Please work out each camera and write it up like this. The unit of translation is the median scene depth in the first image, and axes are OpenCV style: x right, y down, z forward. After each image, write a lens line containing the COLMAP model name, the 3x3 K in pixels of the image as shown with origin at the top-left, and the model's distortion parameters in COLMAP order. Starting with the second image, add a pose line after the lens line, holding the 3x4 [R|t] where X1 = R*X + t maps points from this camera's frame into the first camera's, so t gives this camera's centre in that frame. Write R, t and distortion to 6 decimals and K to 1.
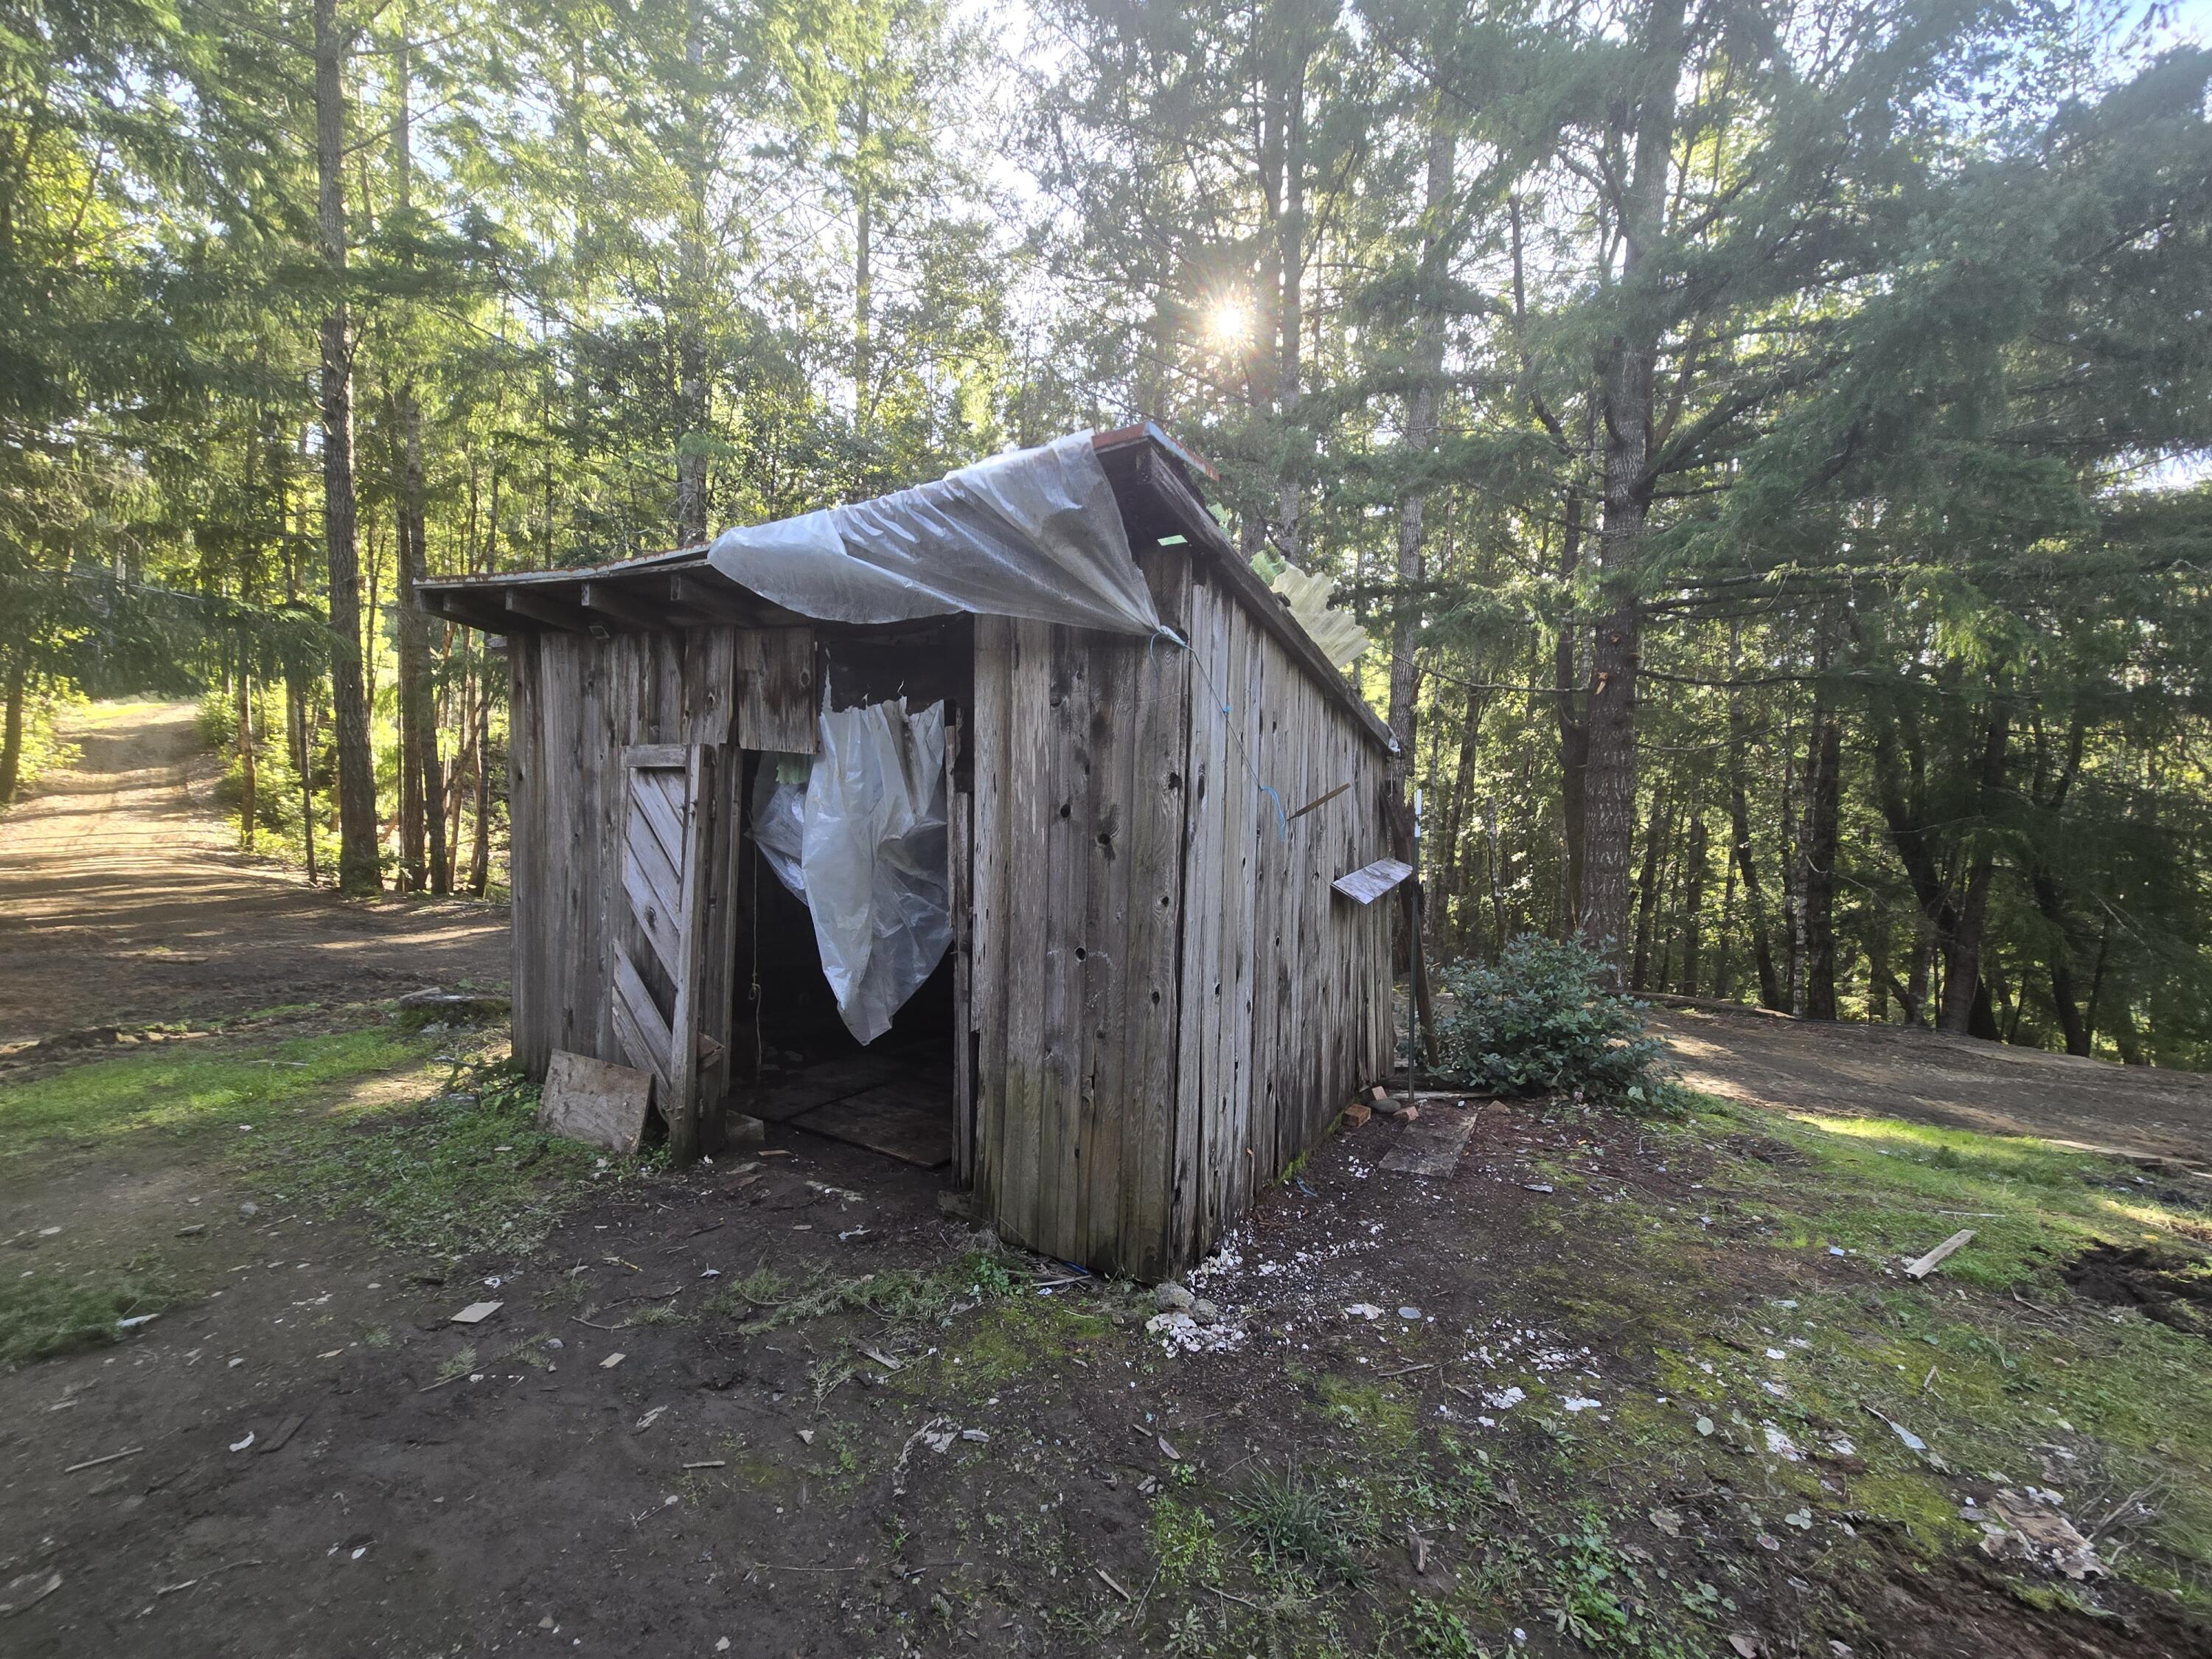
lens RADIAL K [[897.9, 0, 1100.6], [0, 897.9, 847.9], [0, 0, 1]] dist [-0.001065, -0.000380]
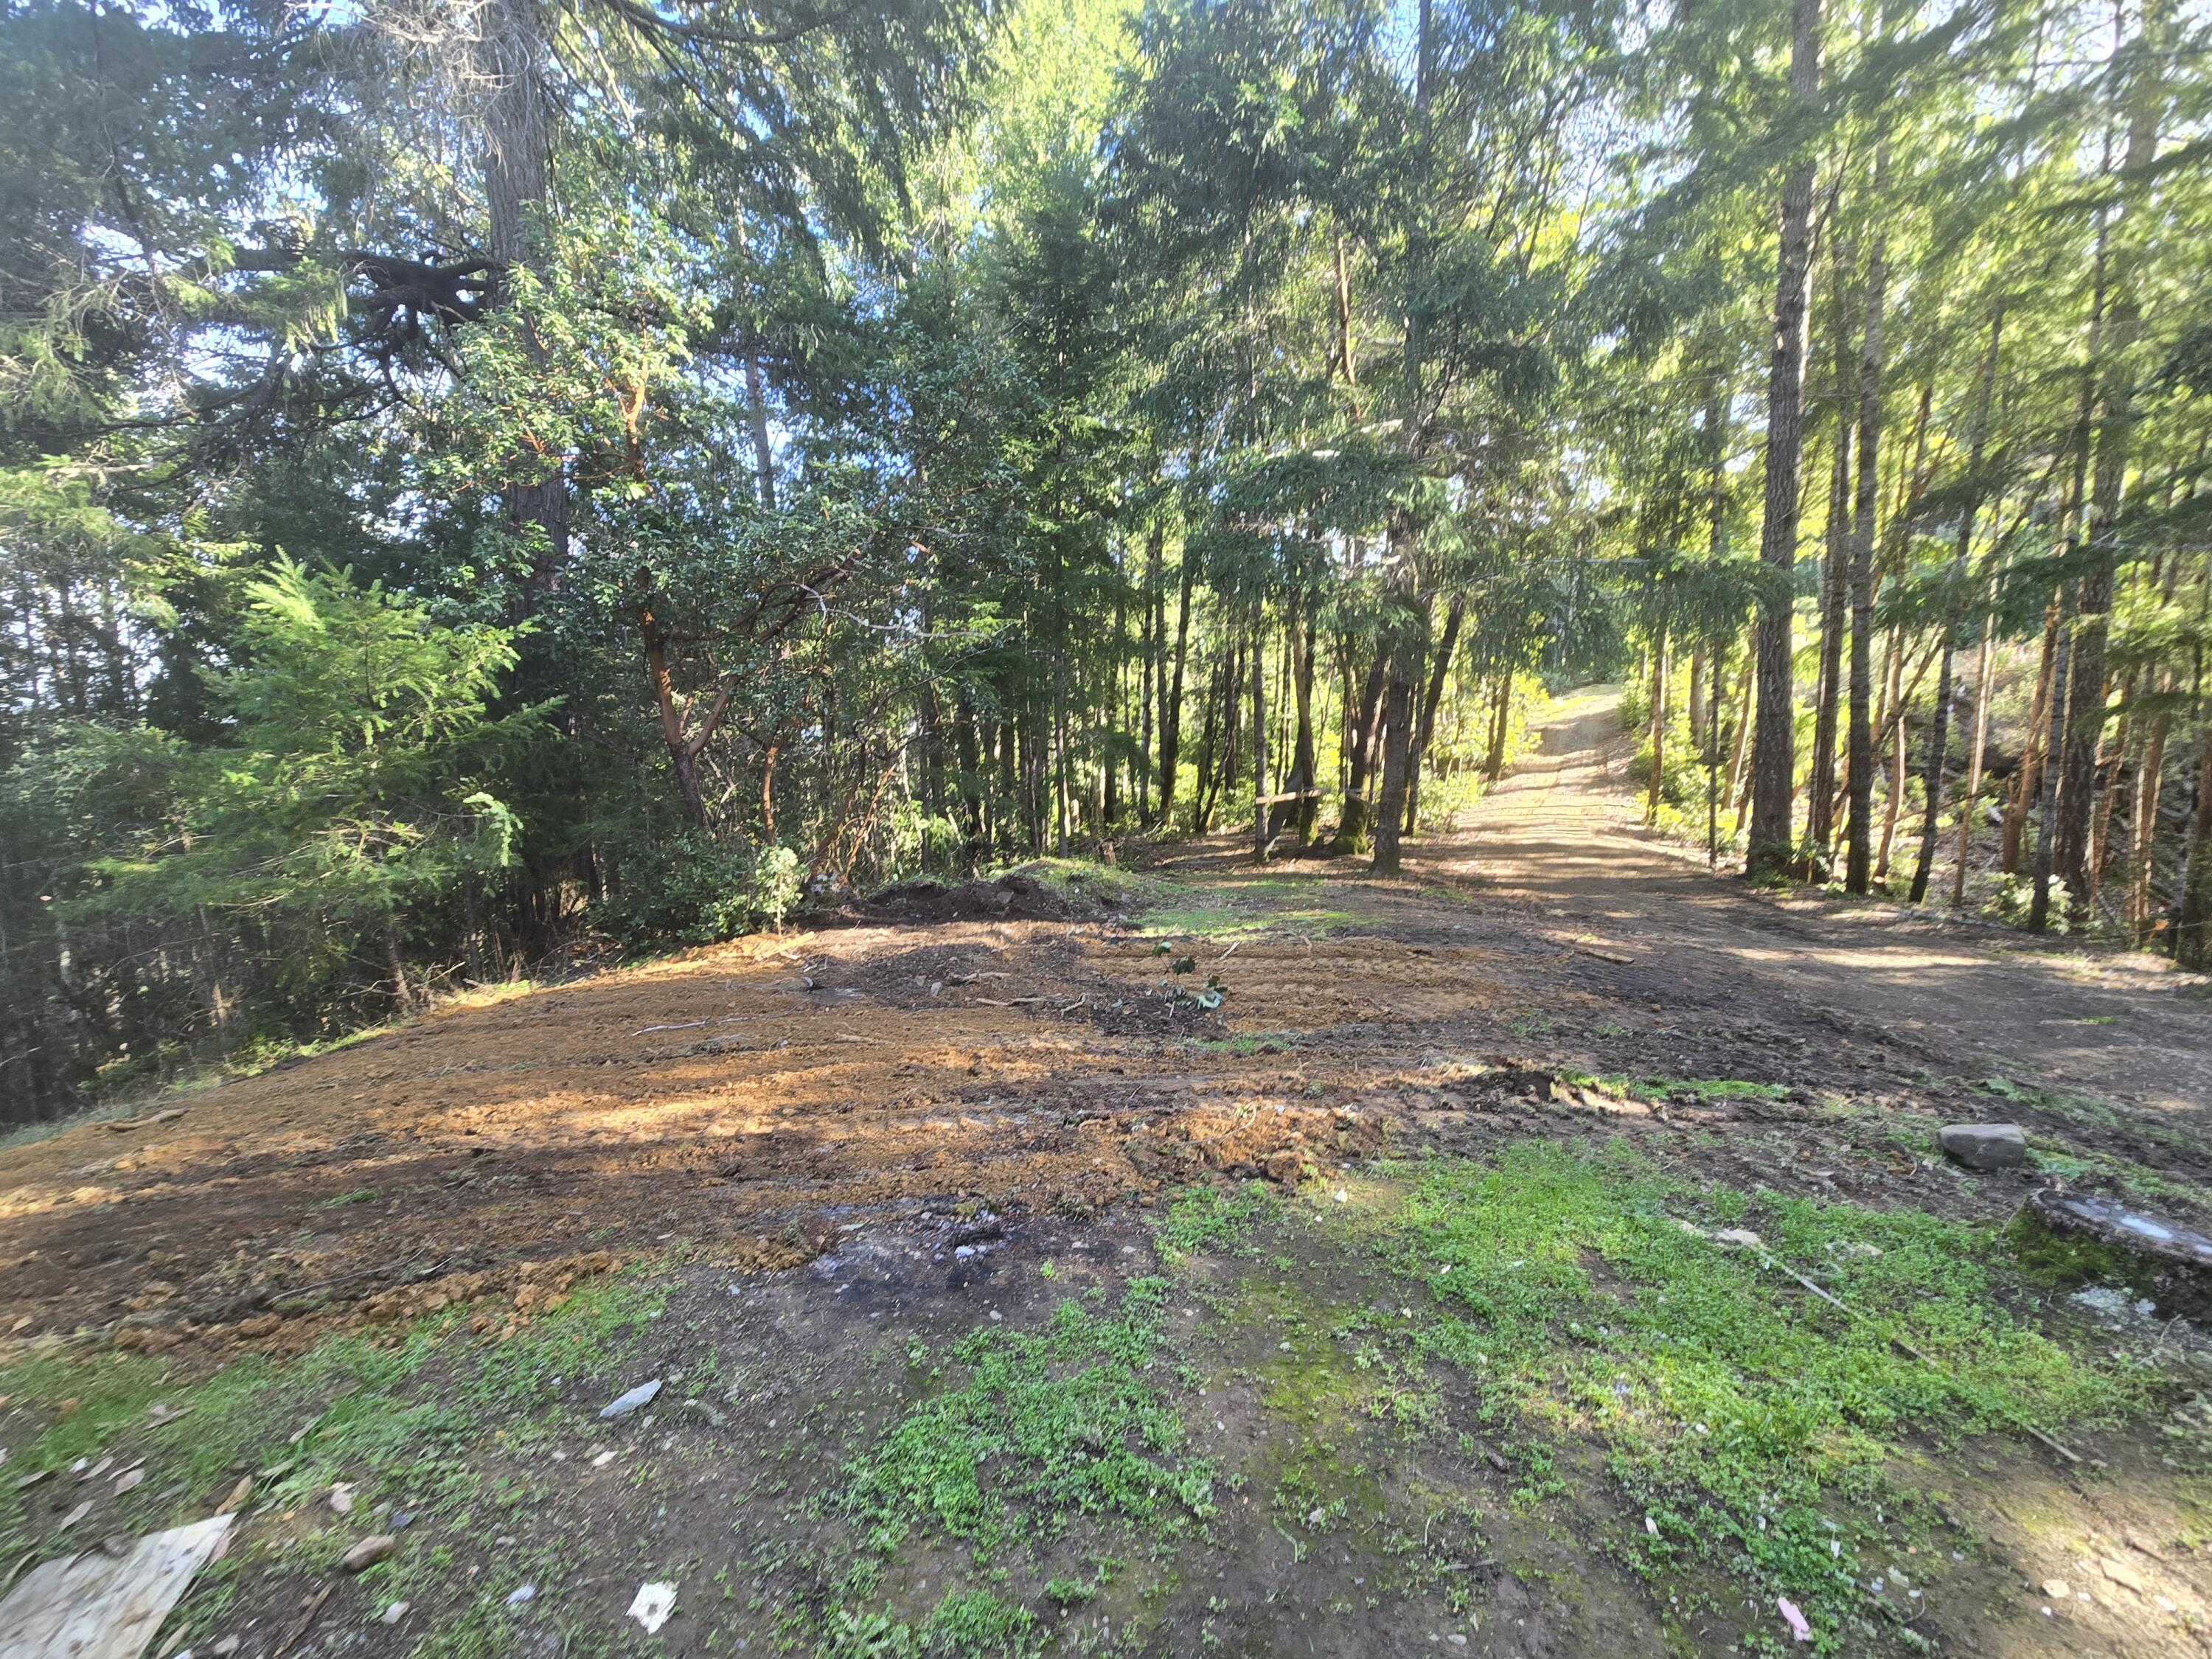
lens RADIAL K [[897.9, 0, 1100.6], [0, 897.9, 847.9], [0, 0, 1]] dist [-0.001065, -0.000380]
pose [[0.266556, 0.067250, -0.961471, -0.119385], [-0.042264, 0.997419, 0.058047, -0.004549], [0.962892, 0.025163, 0.268710, 0.105000]]
